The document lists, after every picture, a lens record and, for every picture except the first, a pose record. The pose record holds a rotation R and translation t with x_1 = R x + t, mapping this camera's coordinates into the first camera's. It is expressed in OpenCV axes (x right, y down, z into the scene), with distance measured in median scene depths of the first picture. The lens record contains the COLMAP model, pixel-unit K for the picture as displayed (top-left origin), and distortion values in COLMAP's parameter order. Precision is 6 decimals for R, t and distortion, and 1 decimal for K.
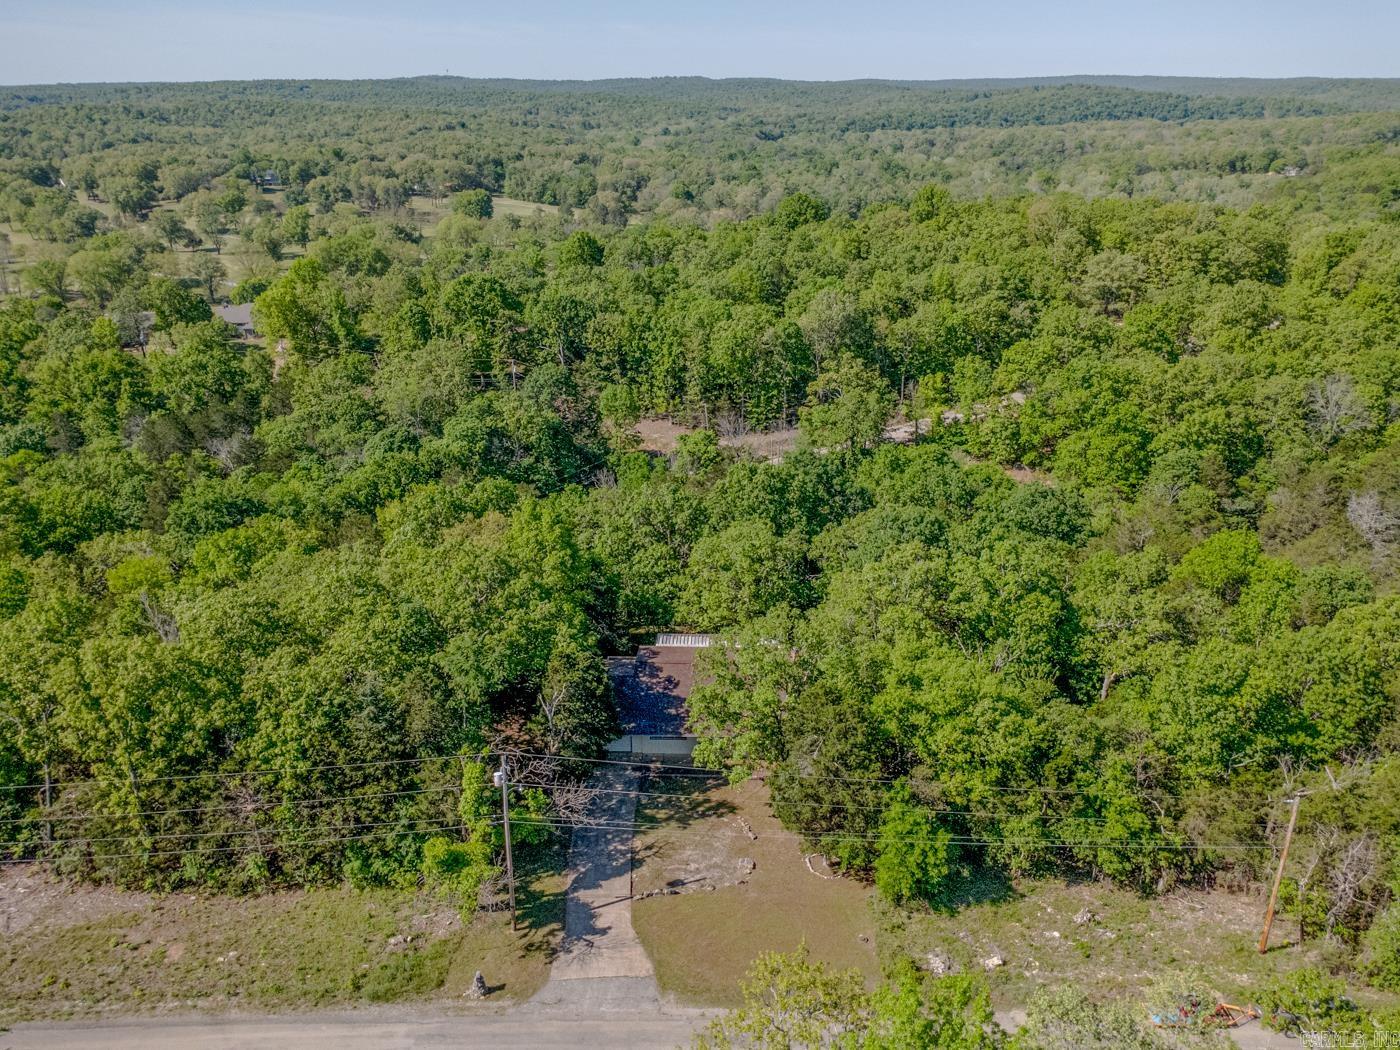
lens RADIAL K [[974.0, 0, 700.7], [0, 974.0, 525.6], [0, 0, 1]] dist [0.001203, 0.002440]
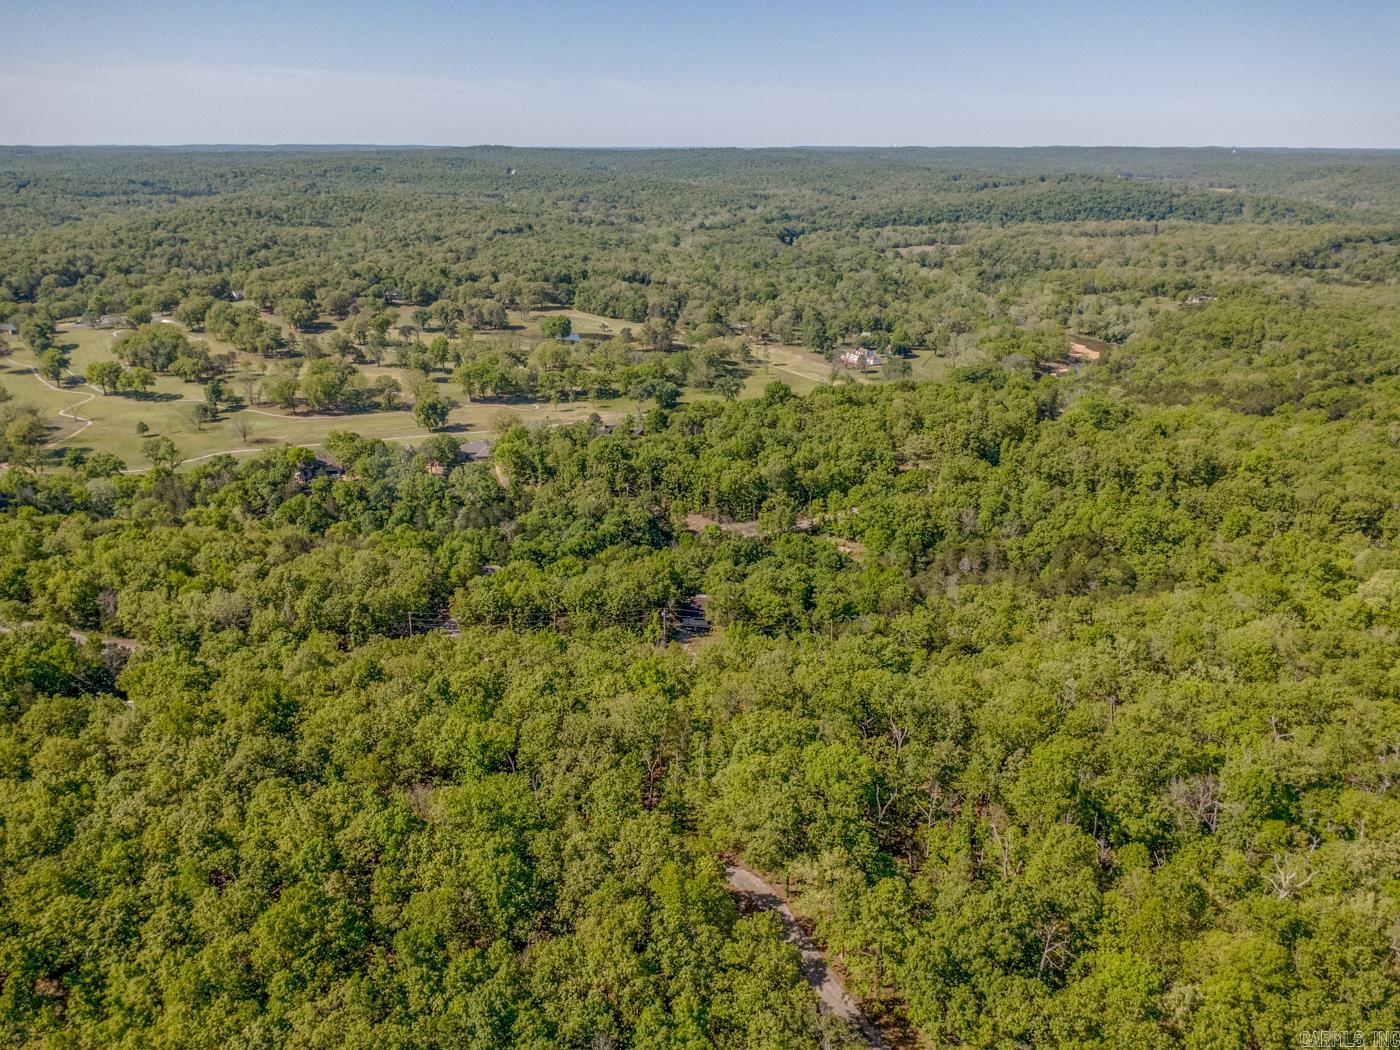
lens RADIAL K [[974.0, 0, 699.8], [0, 974.0, 524.6], [0, 0, 1]] dist [0.001203, 0.002440]
pose [[0.999349, 0.019436, -0.030387, 0.031958], [-0.020928, 0.998550, -0.049605, 0.019546], [0.029379, 0.050209, 0.998307, -1.165433]]
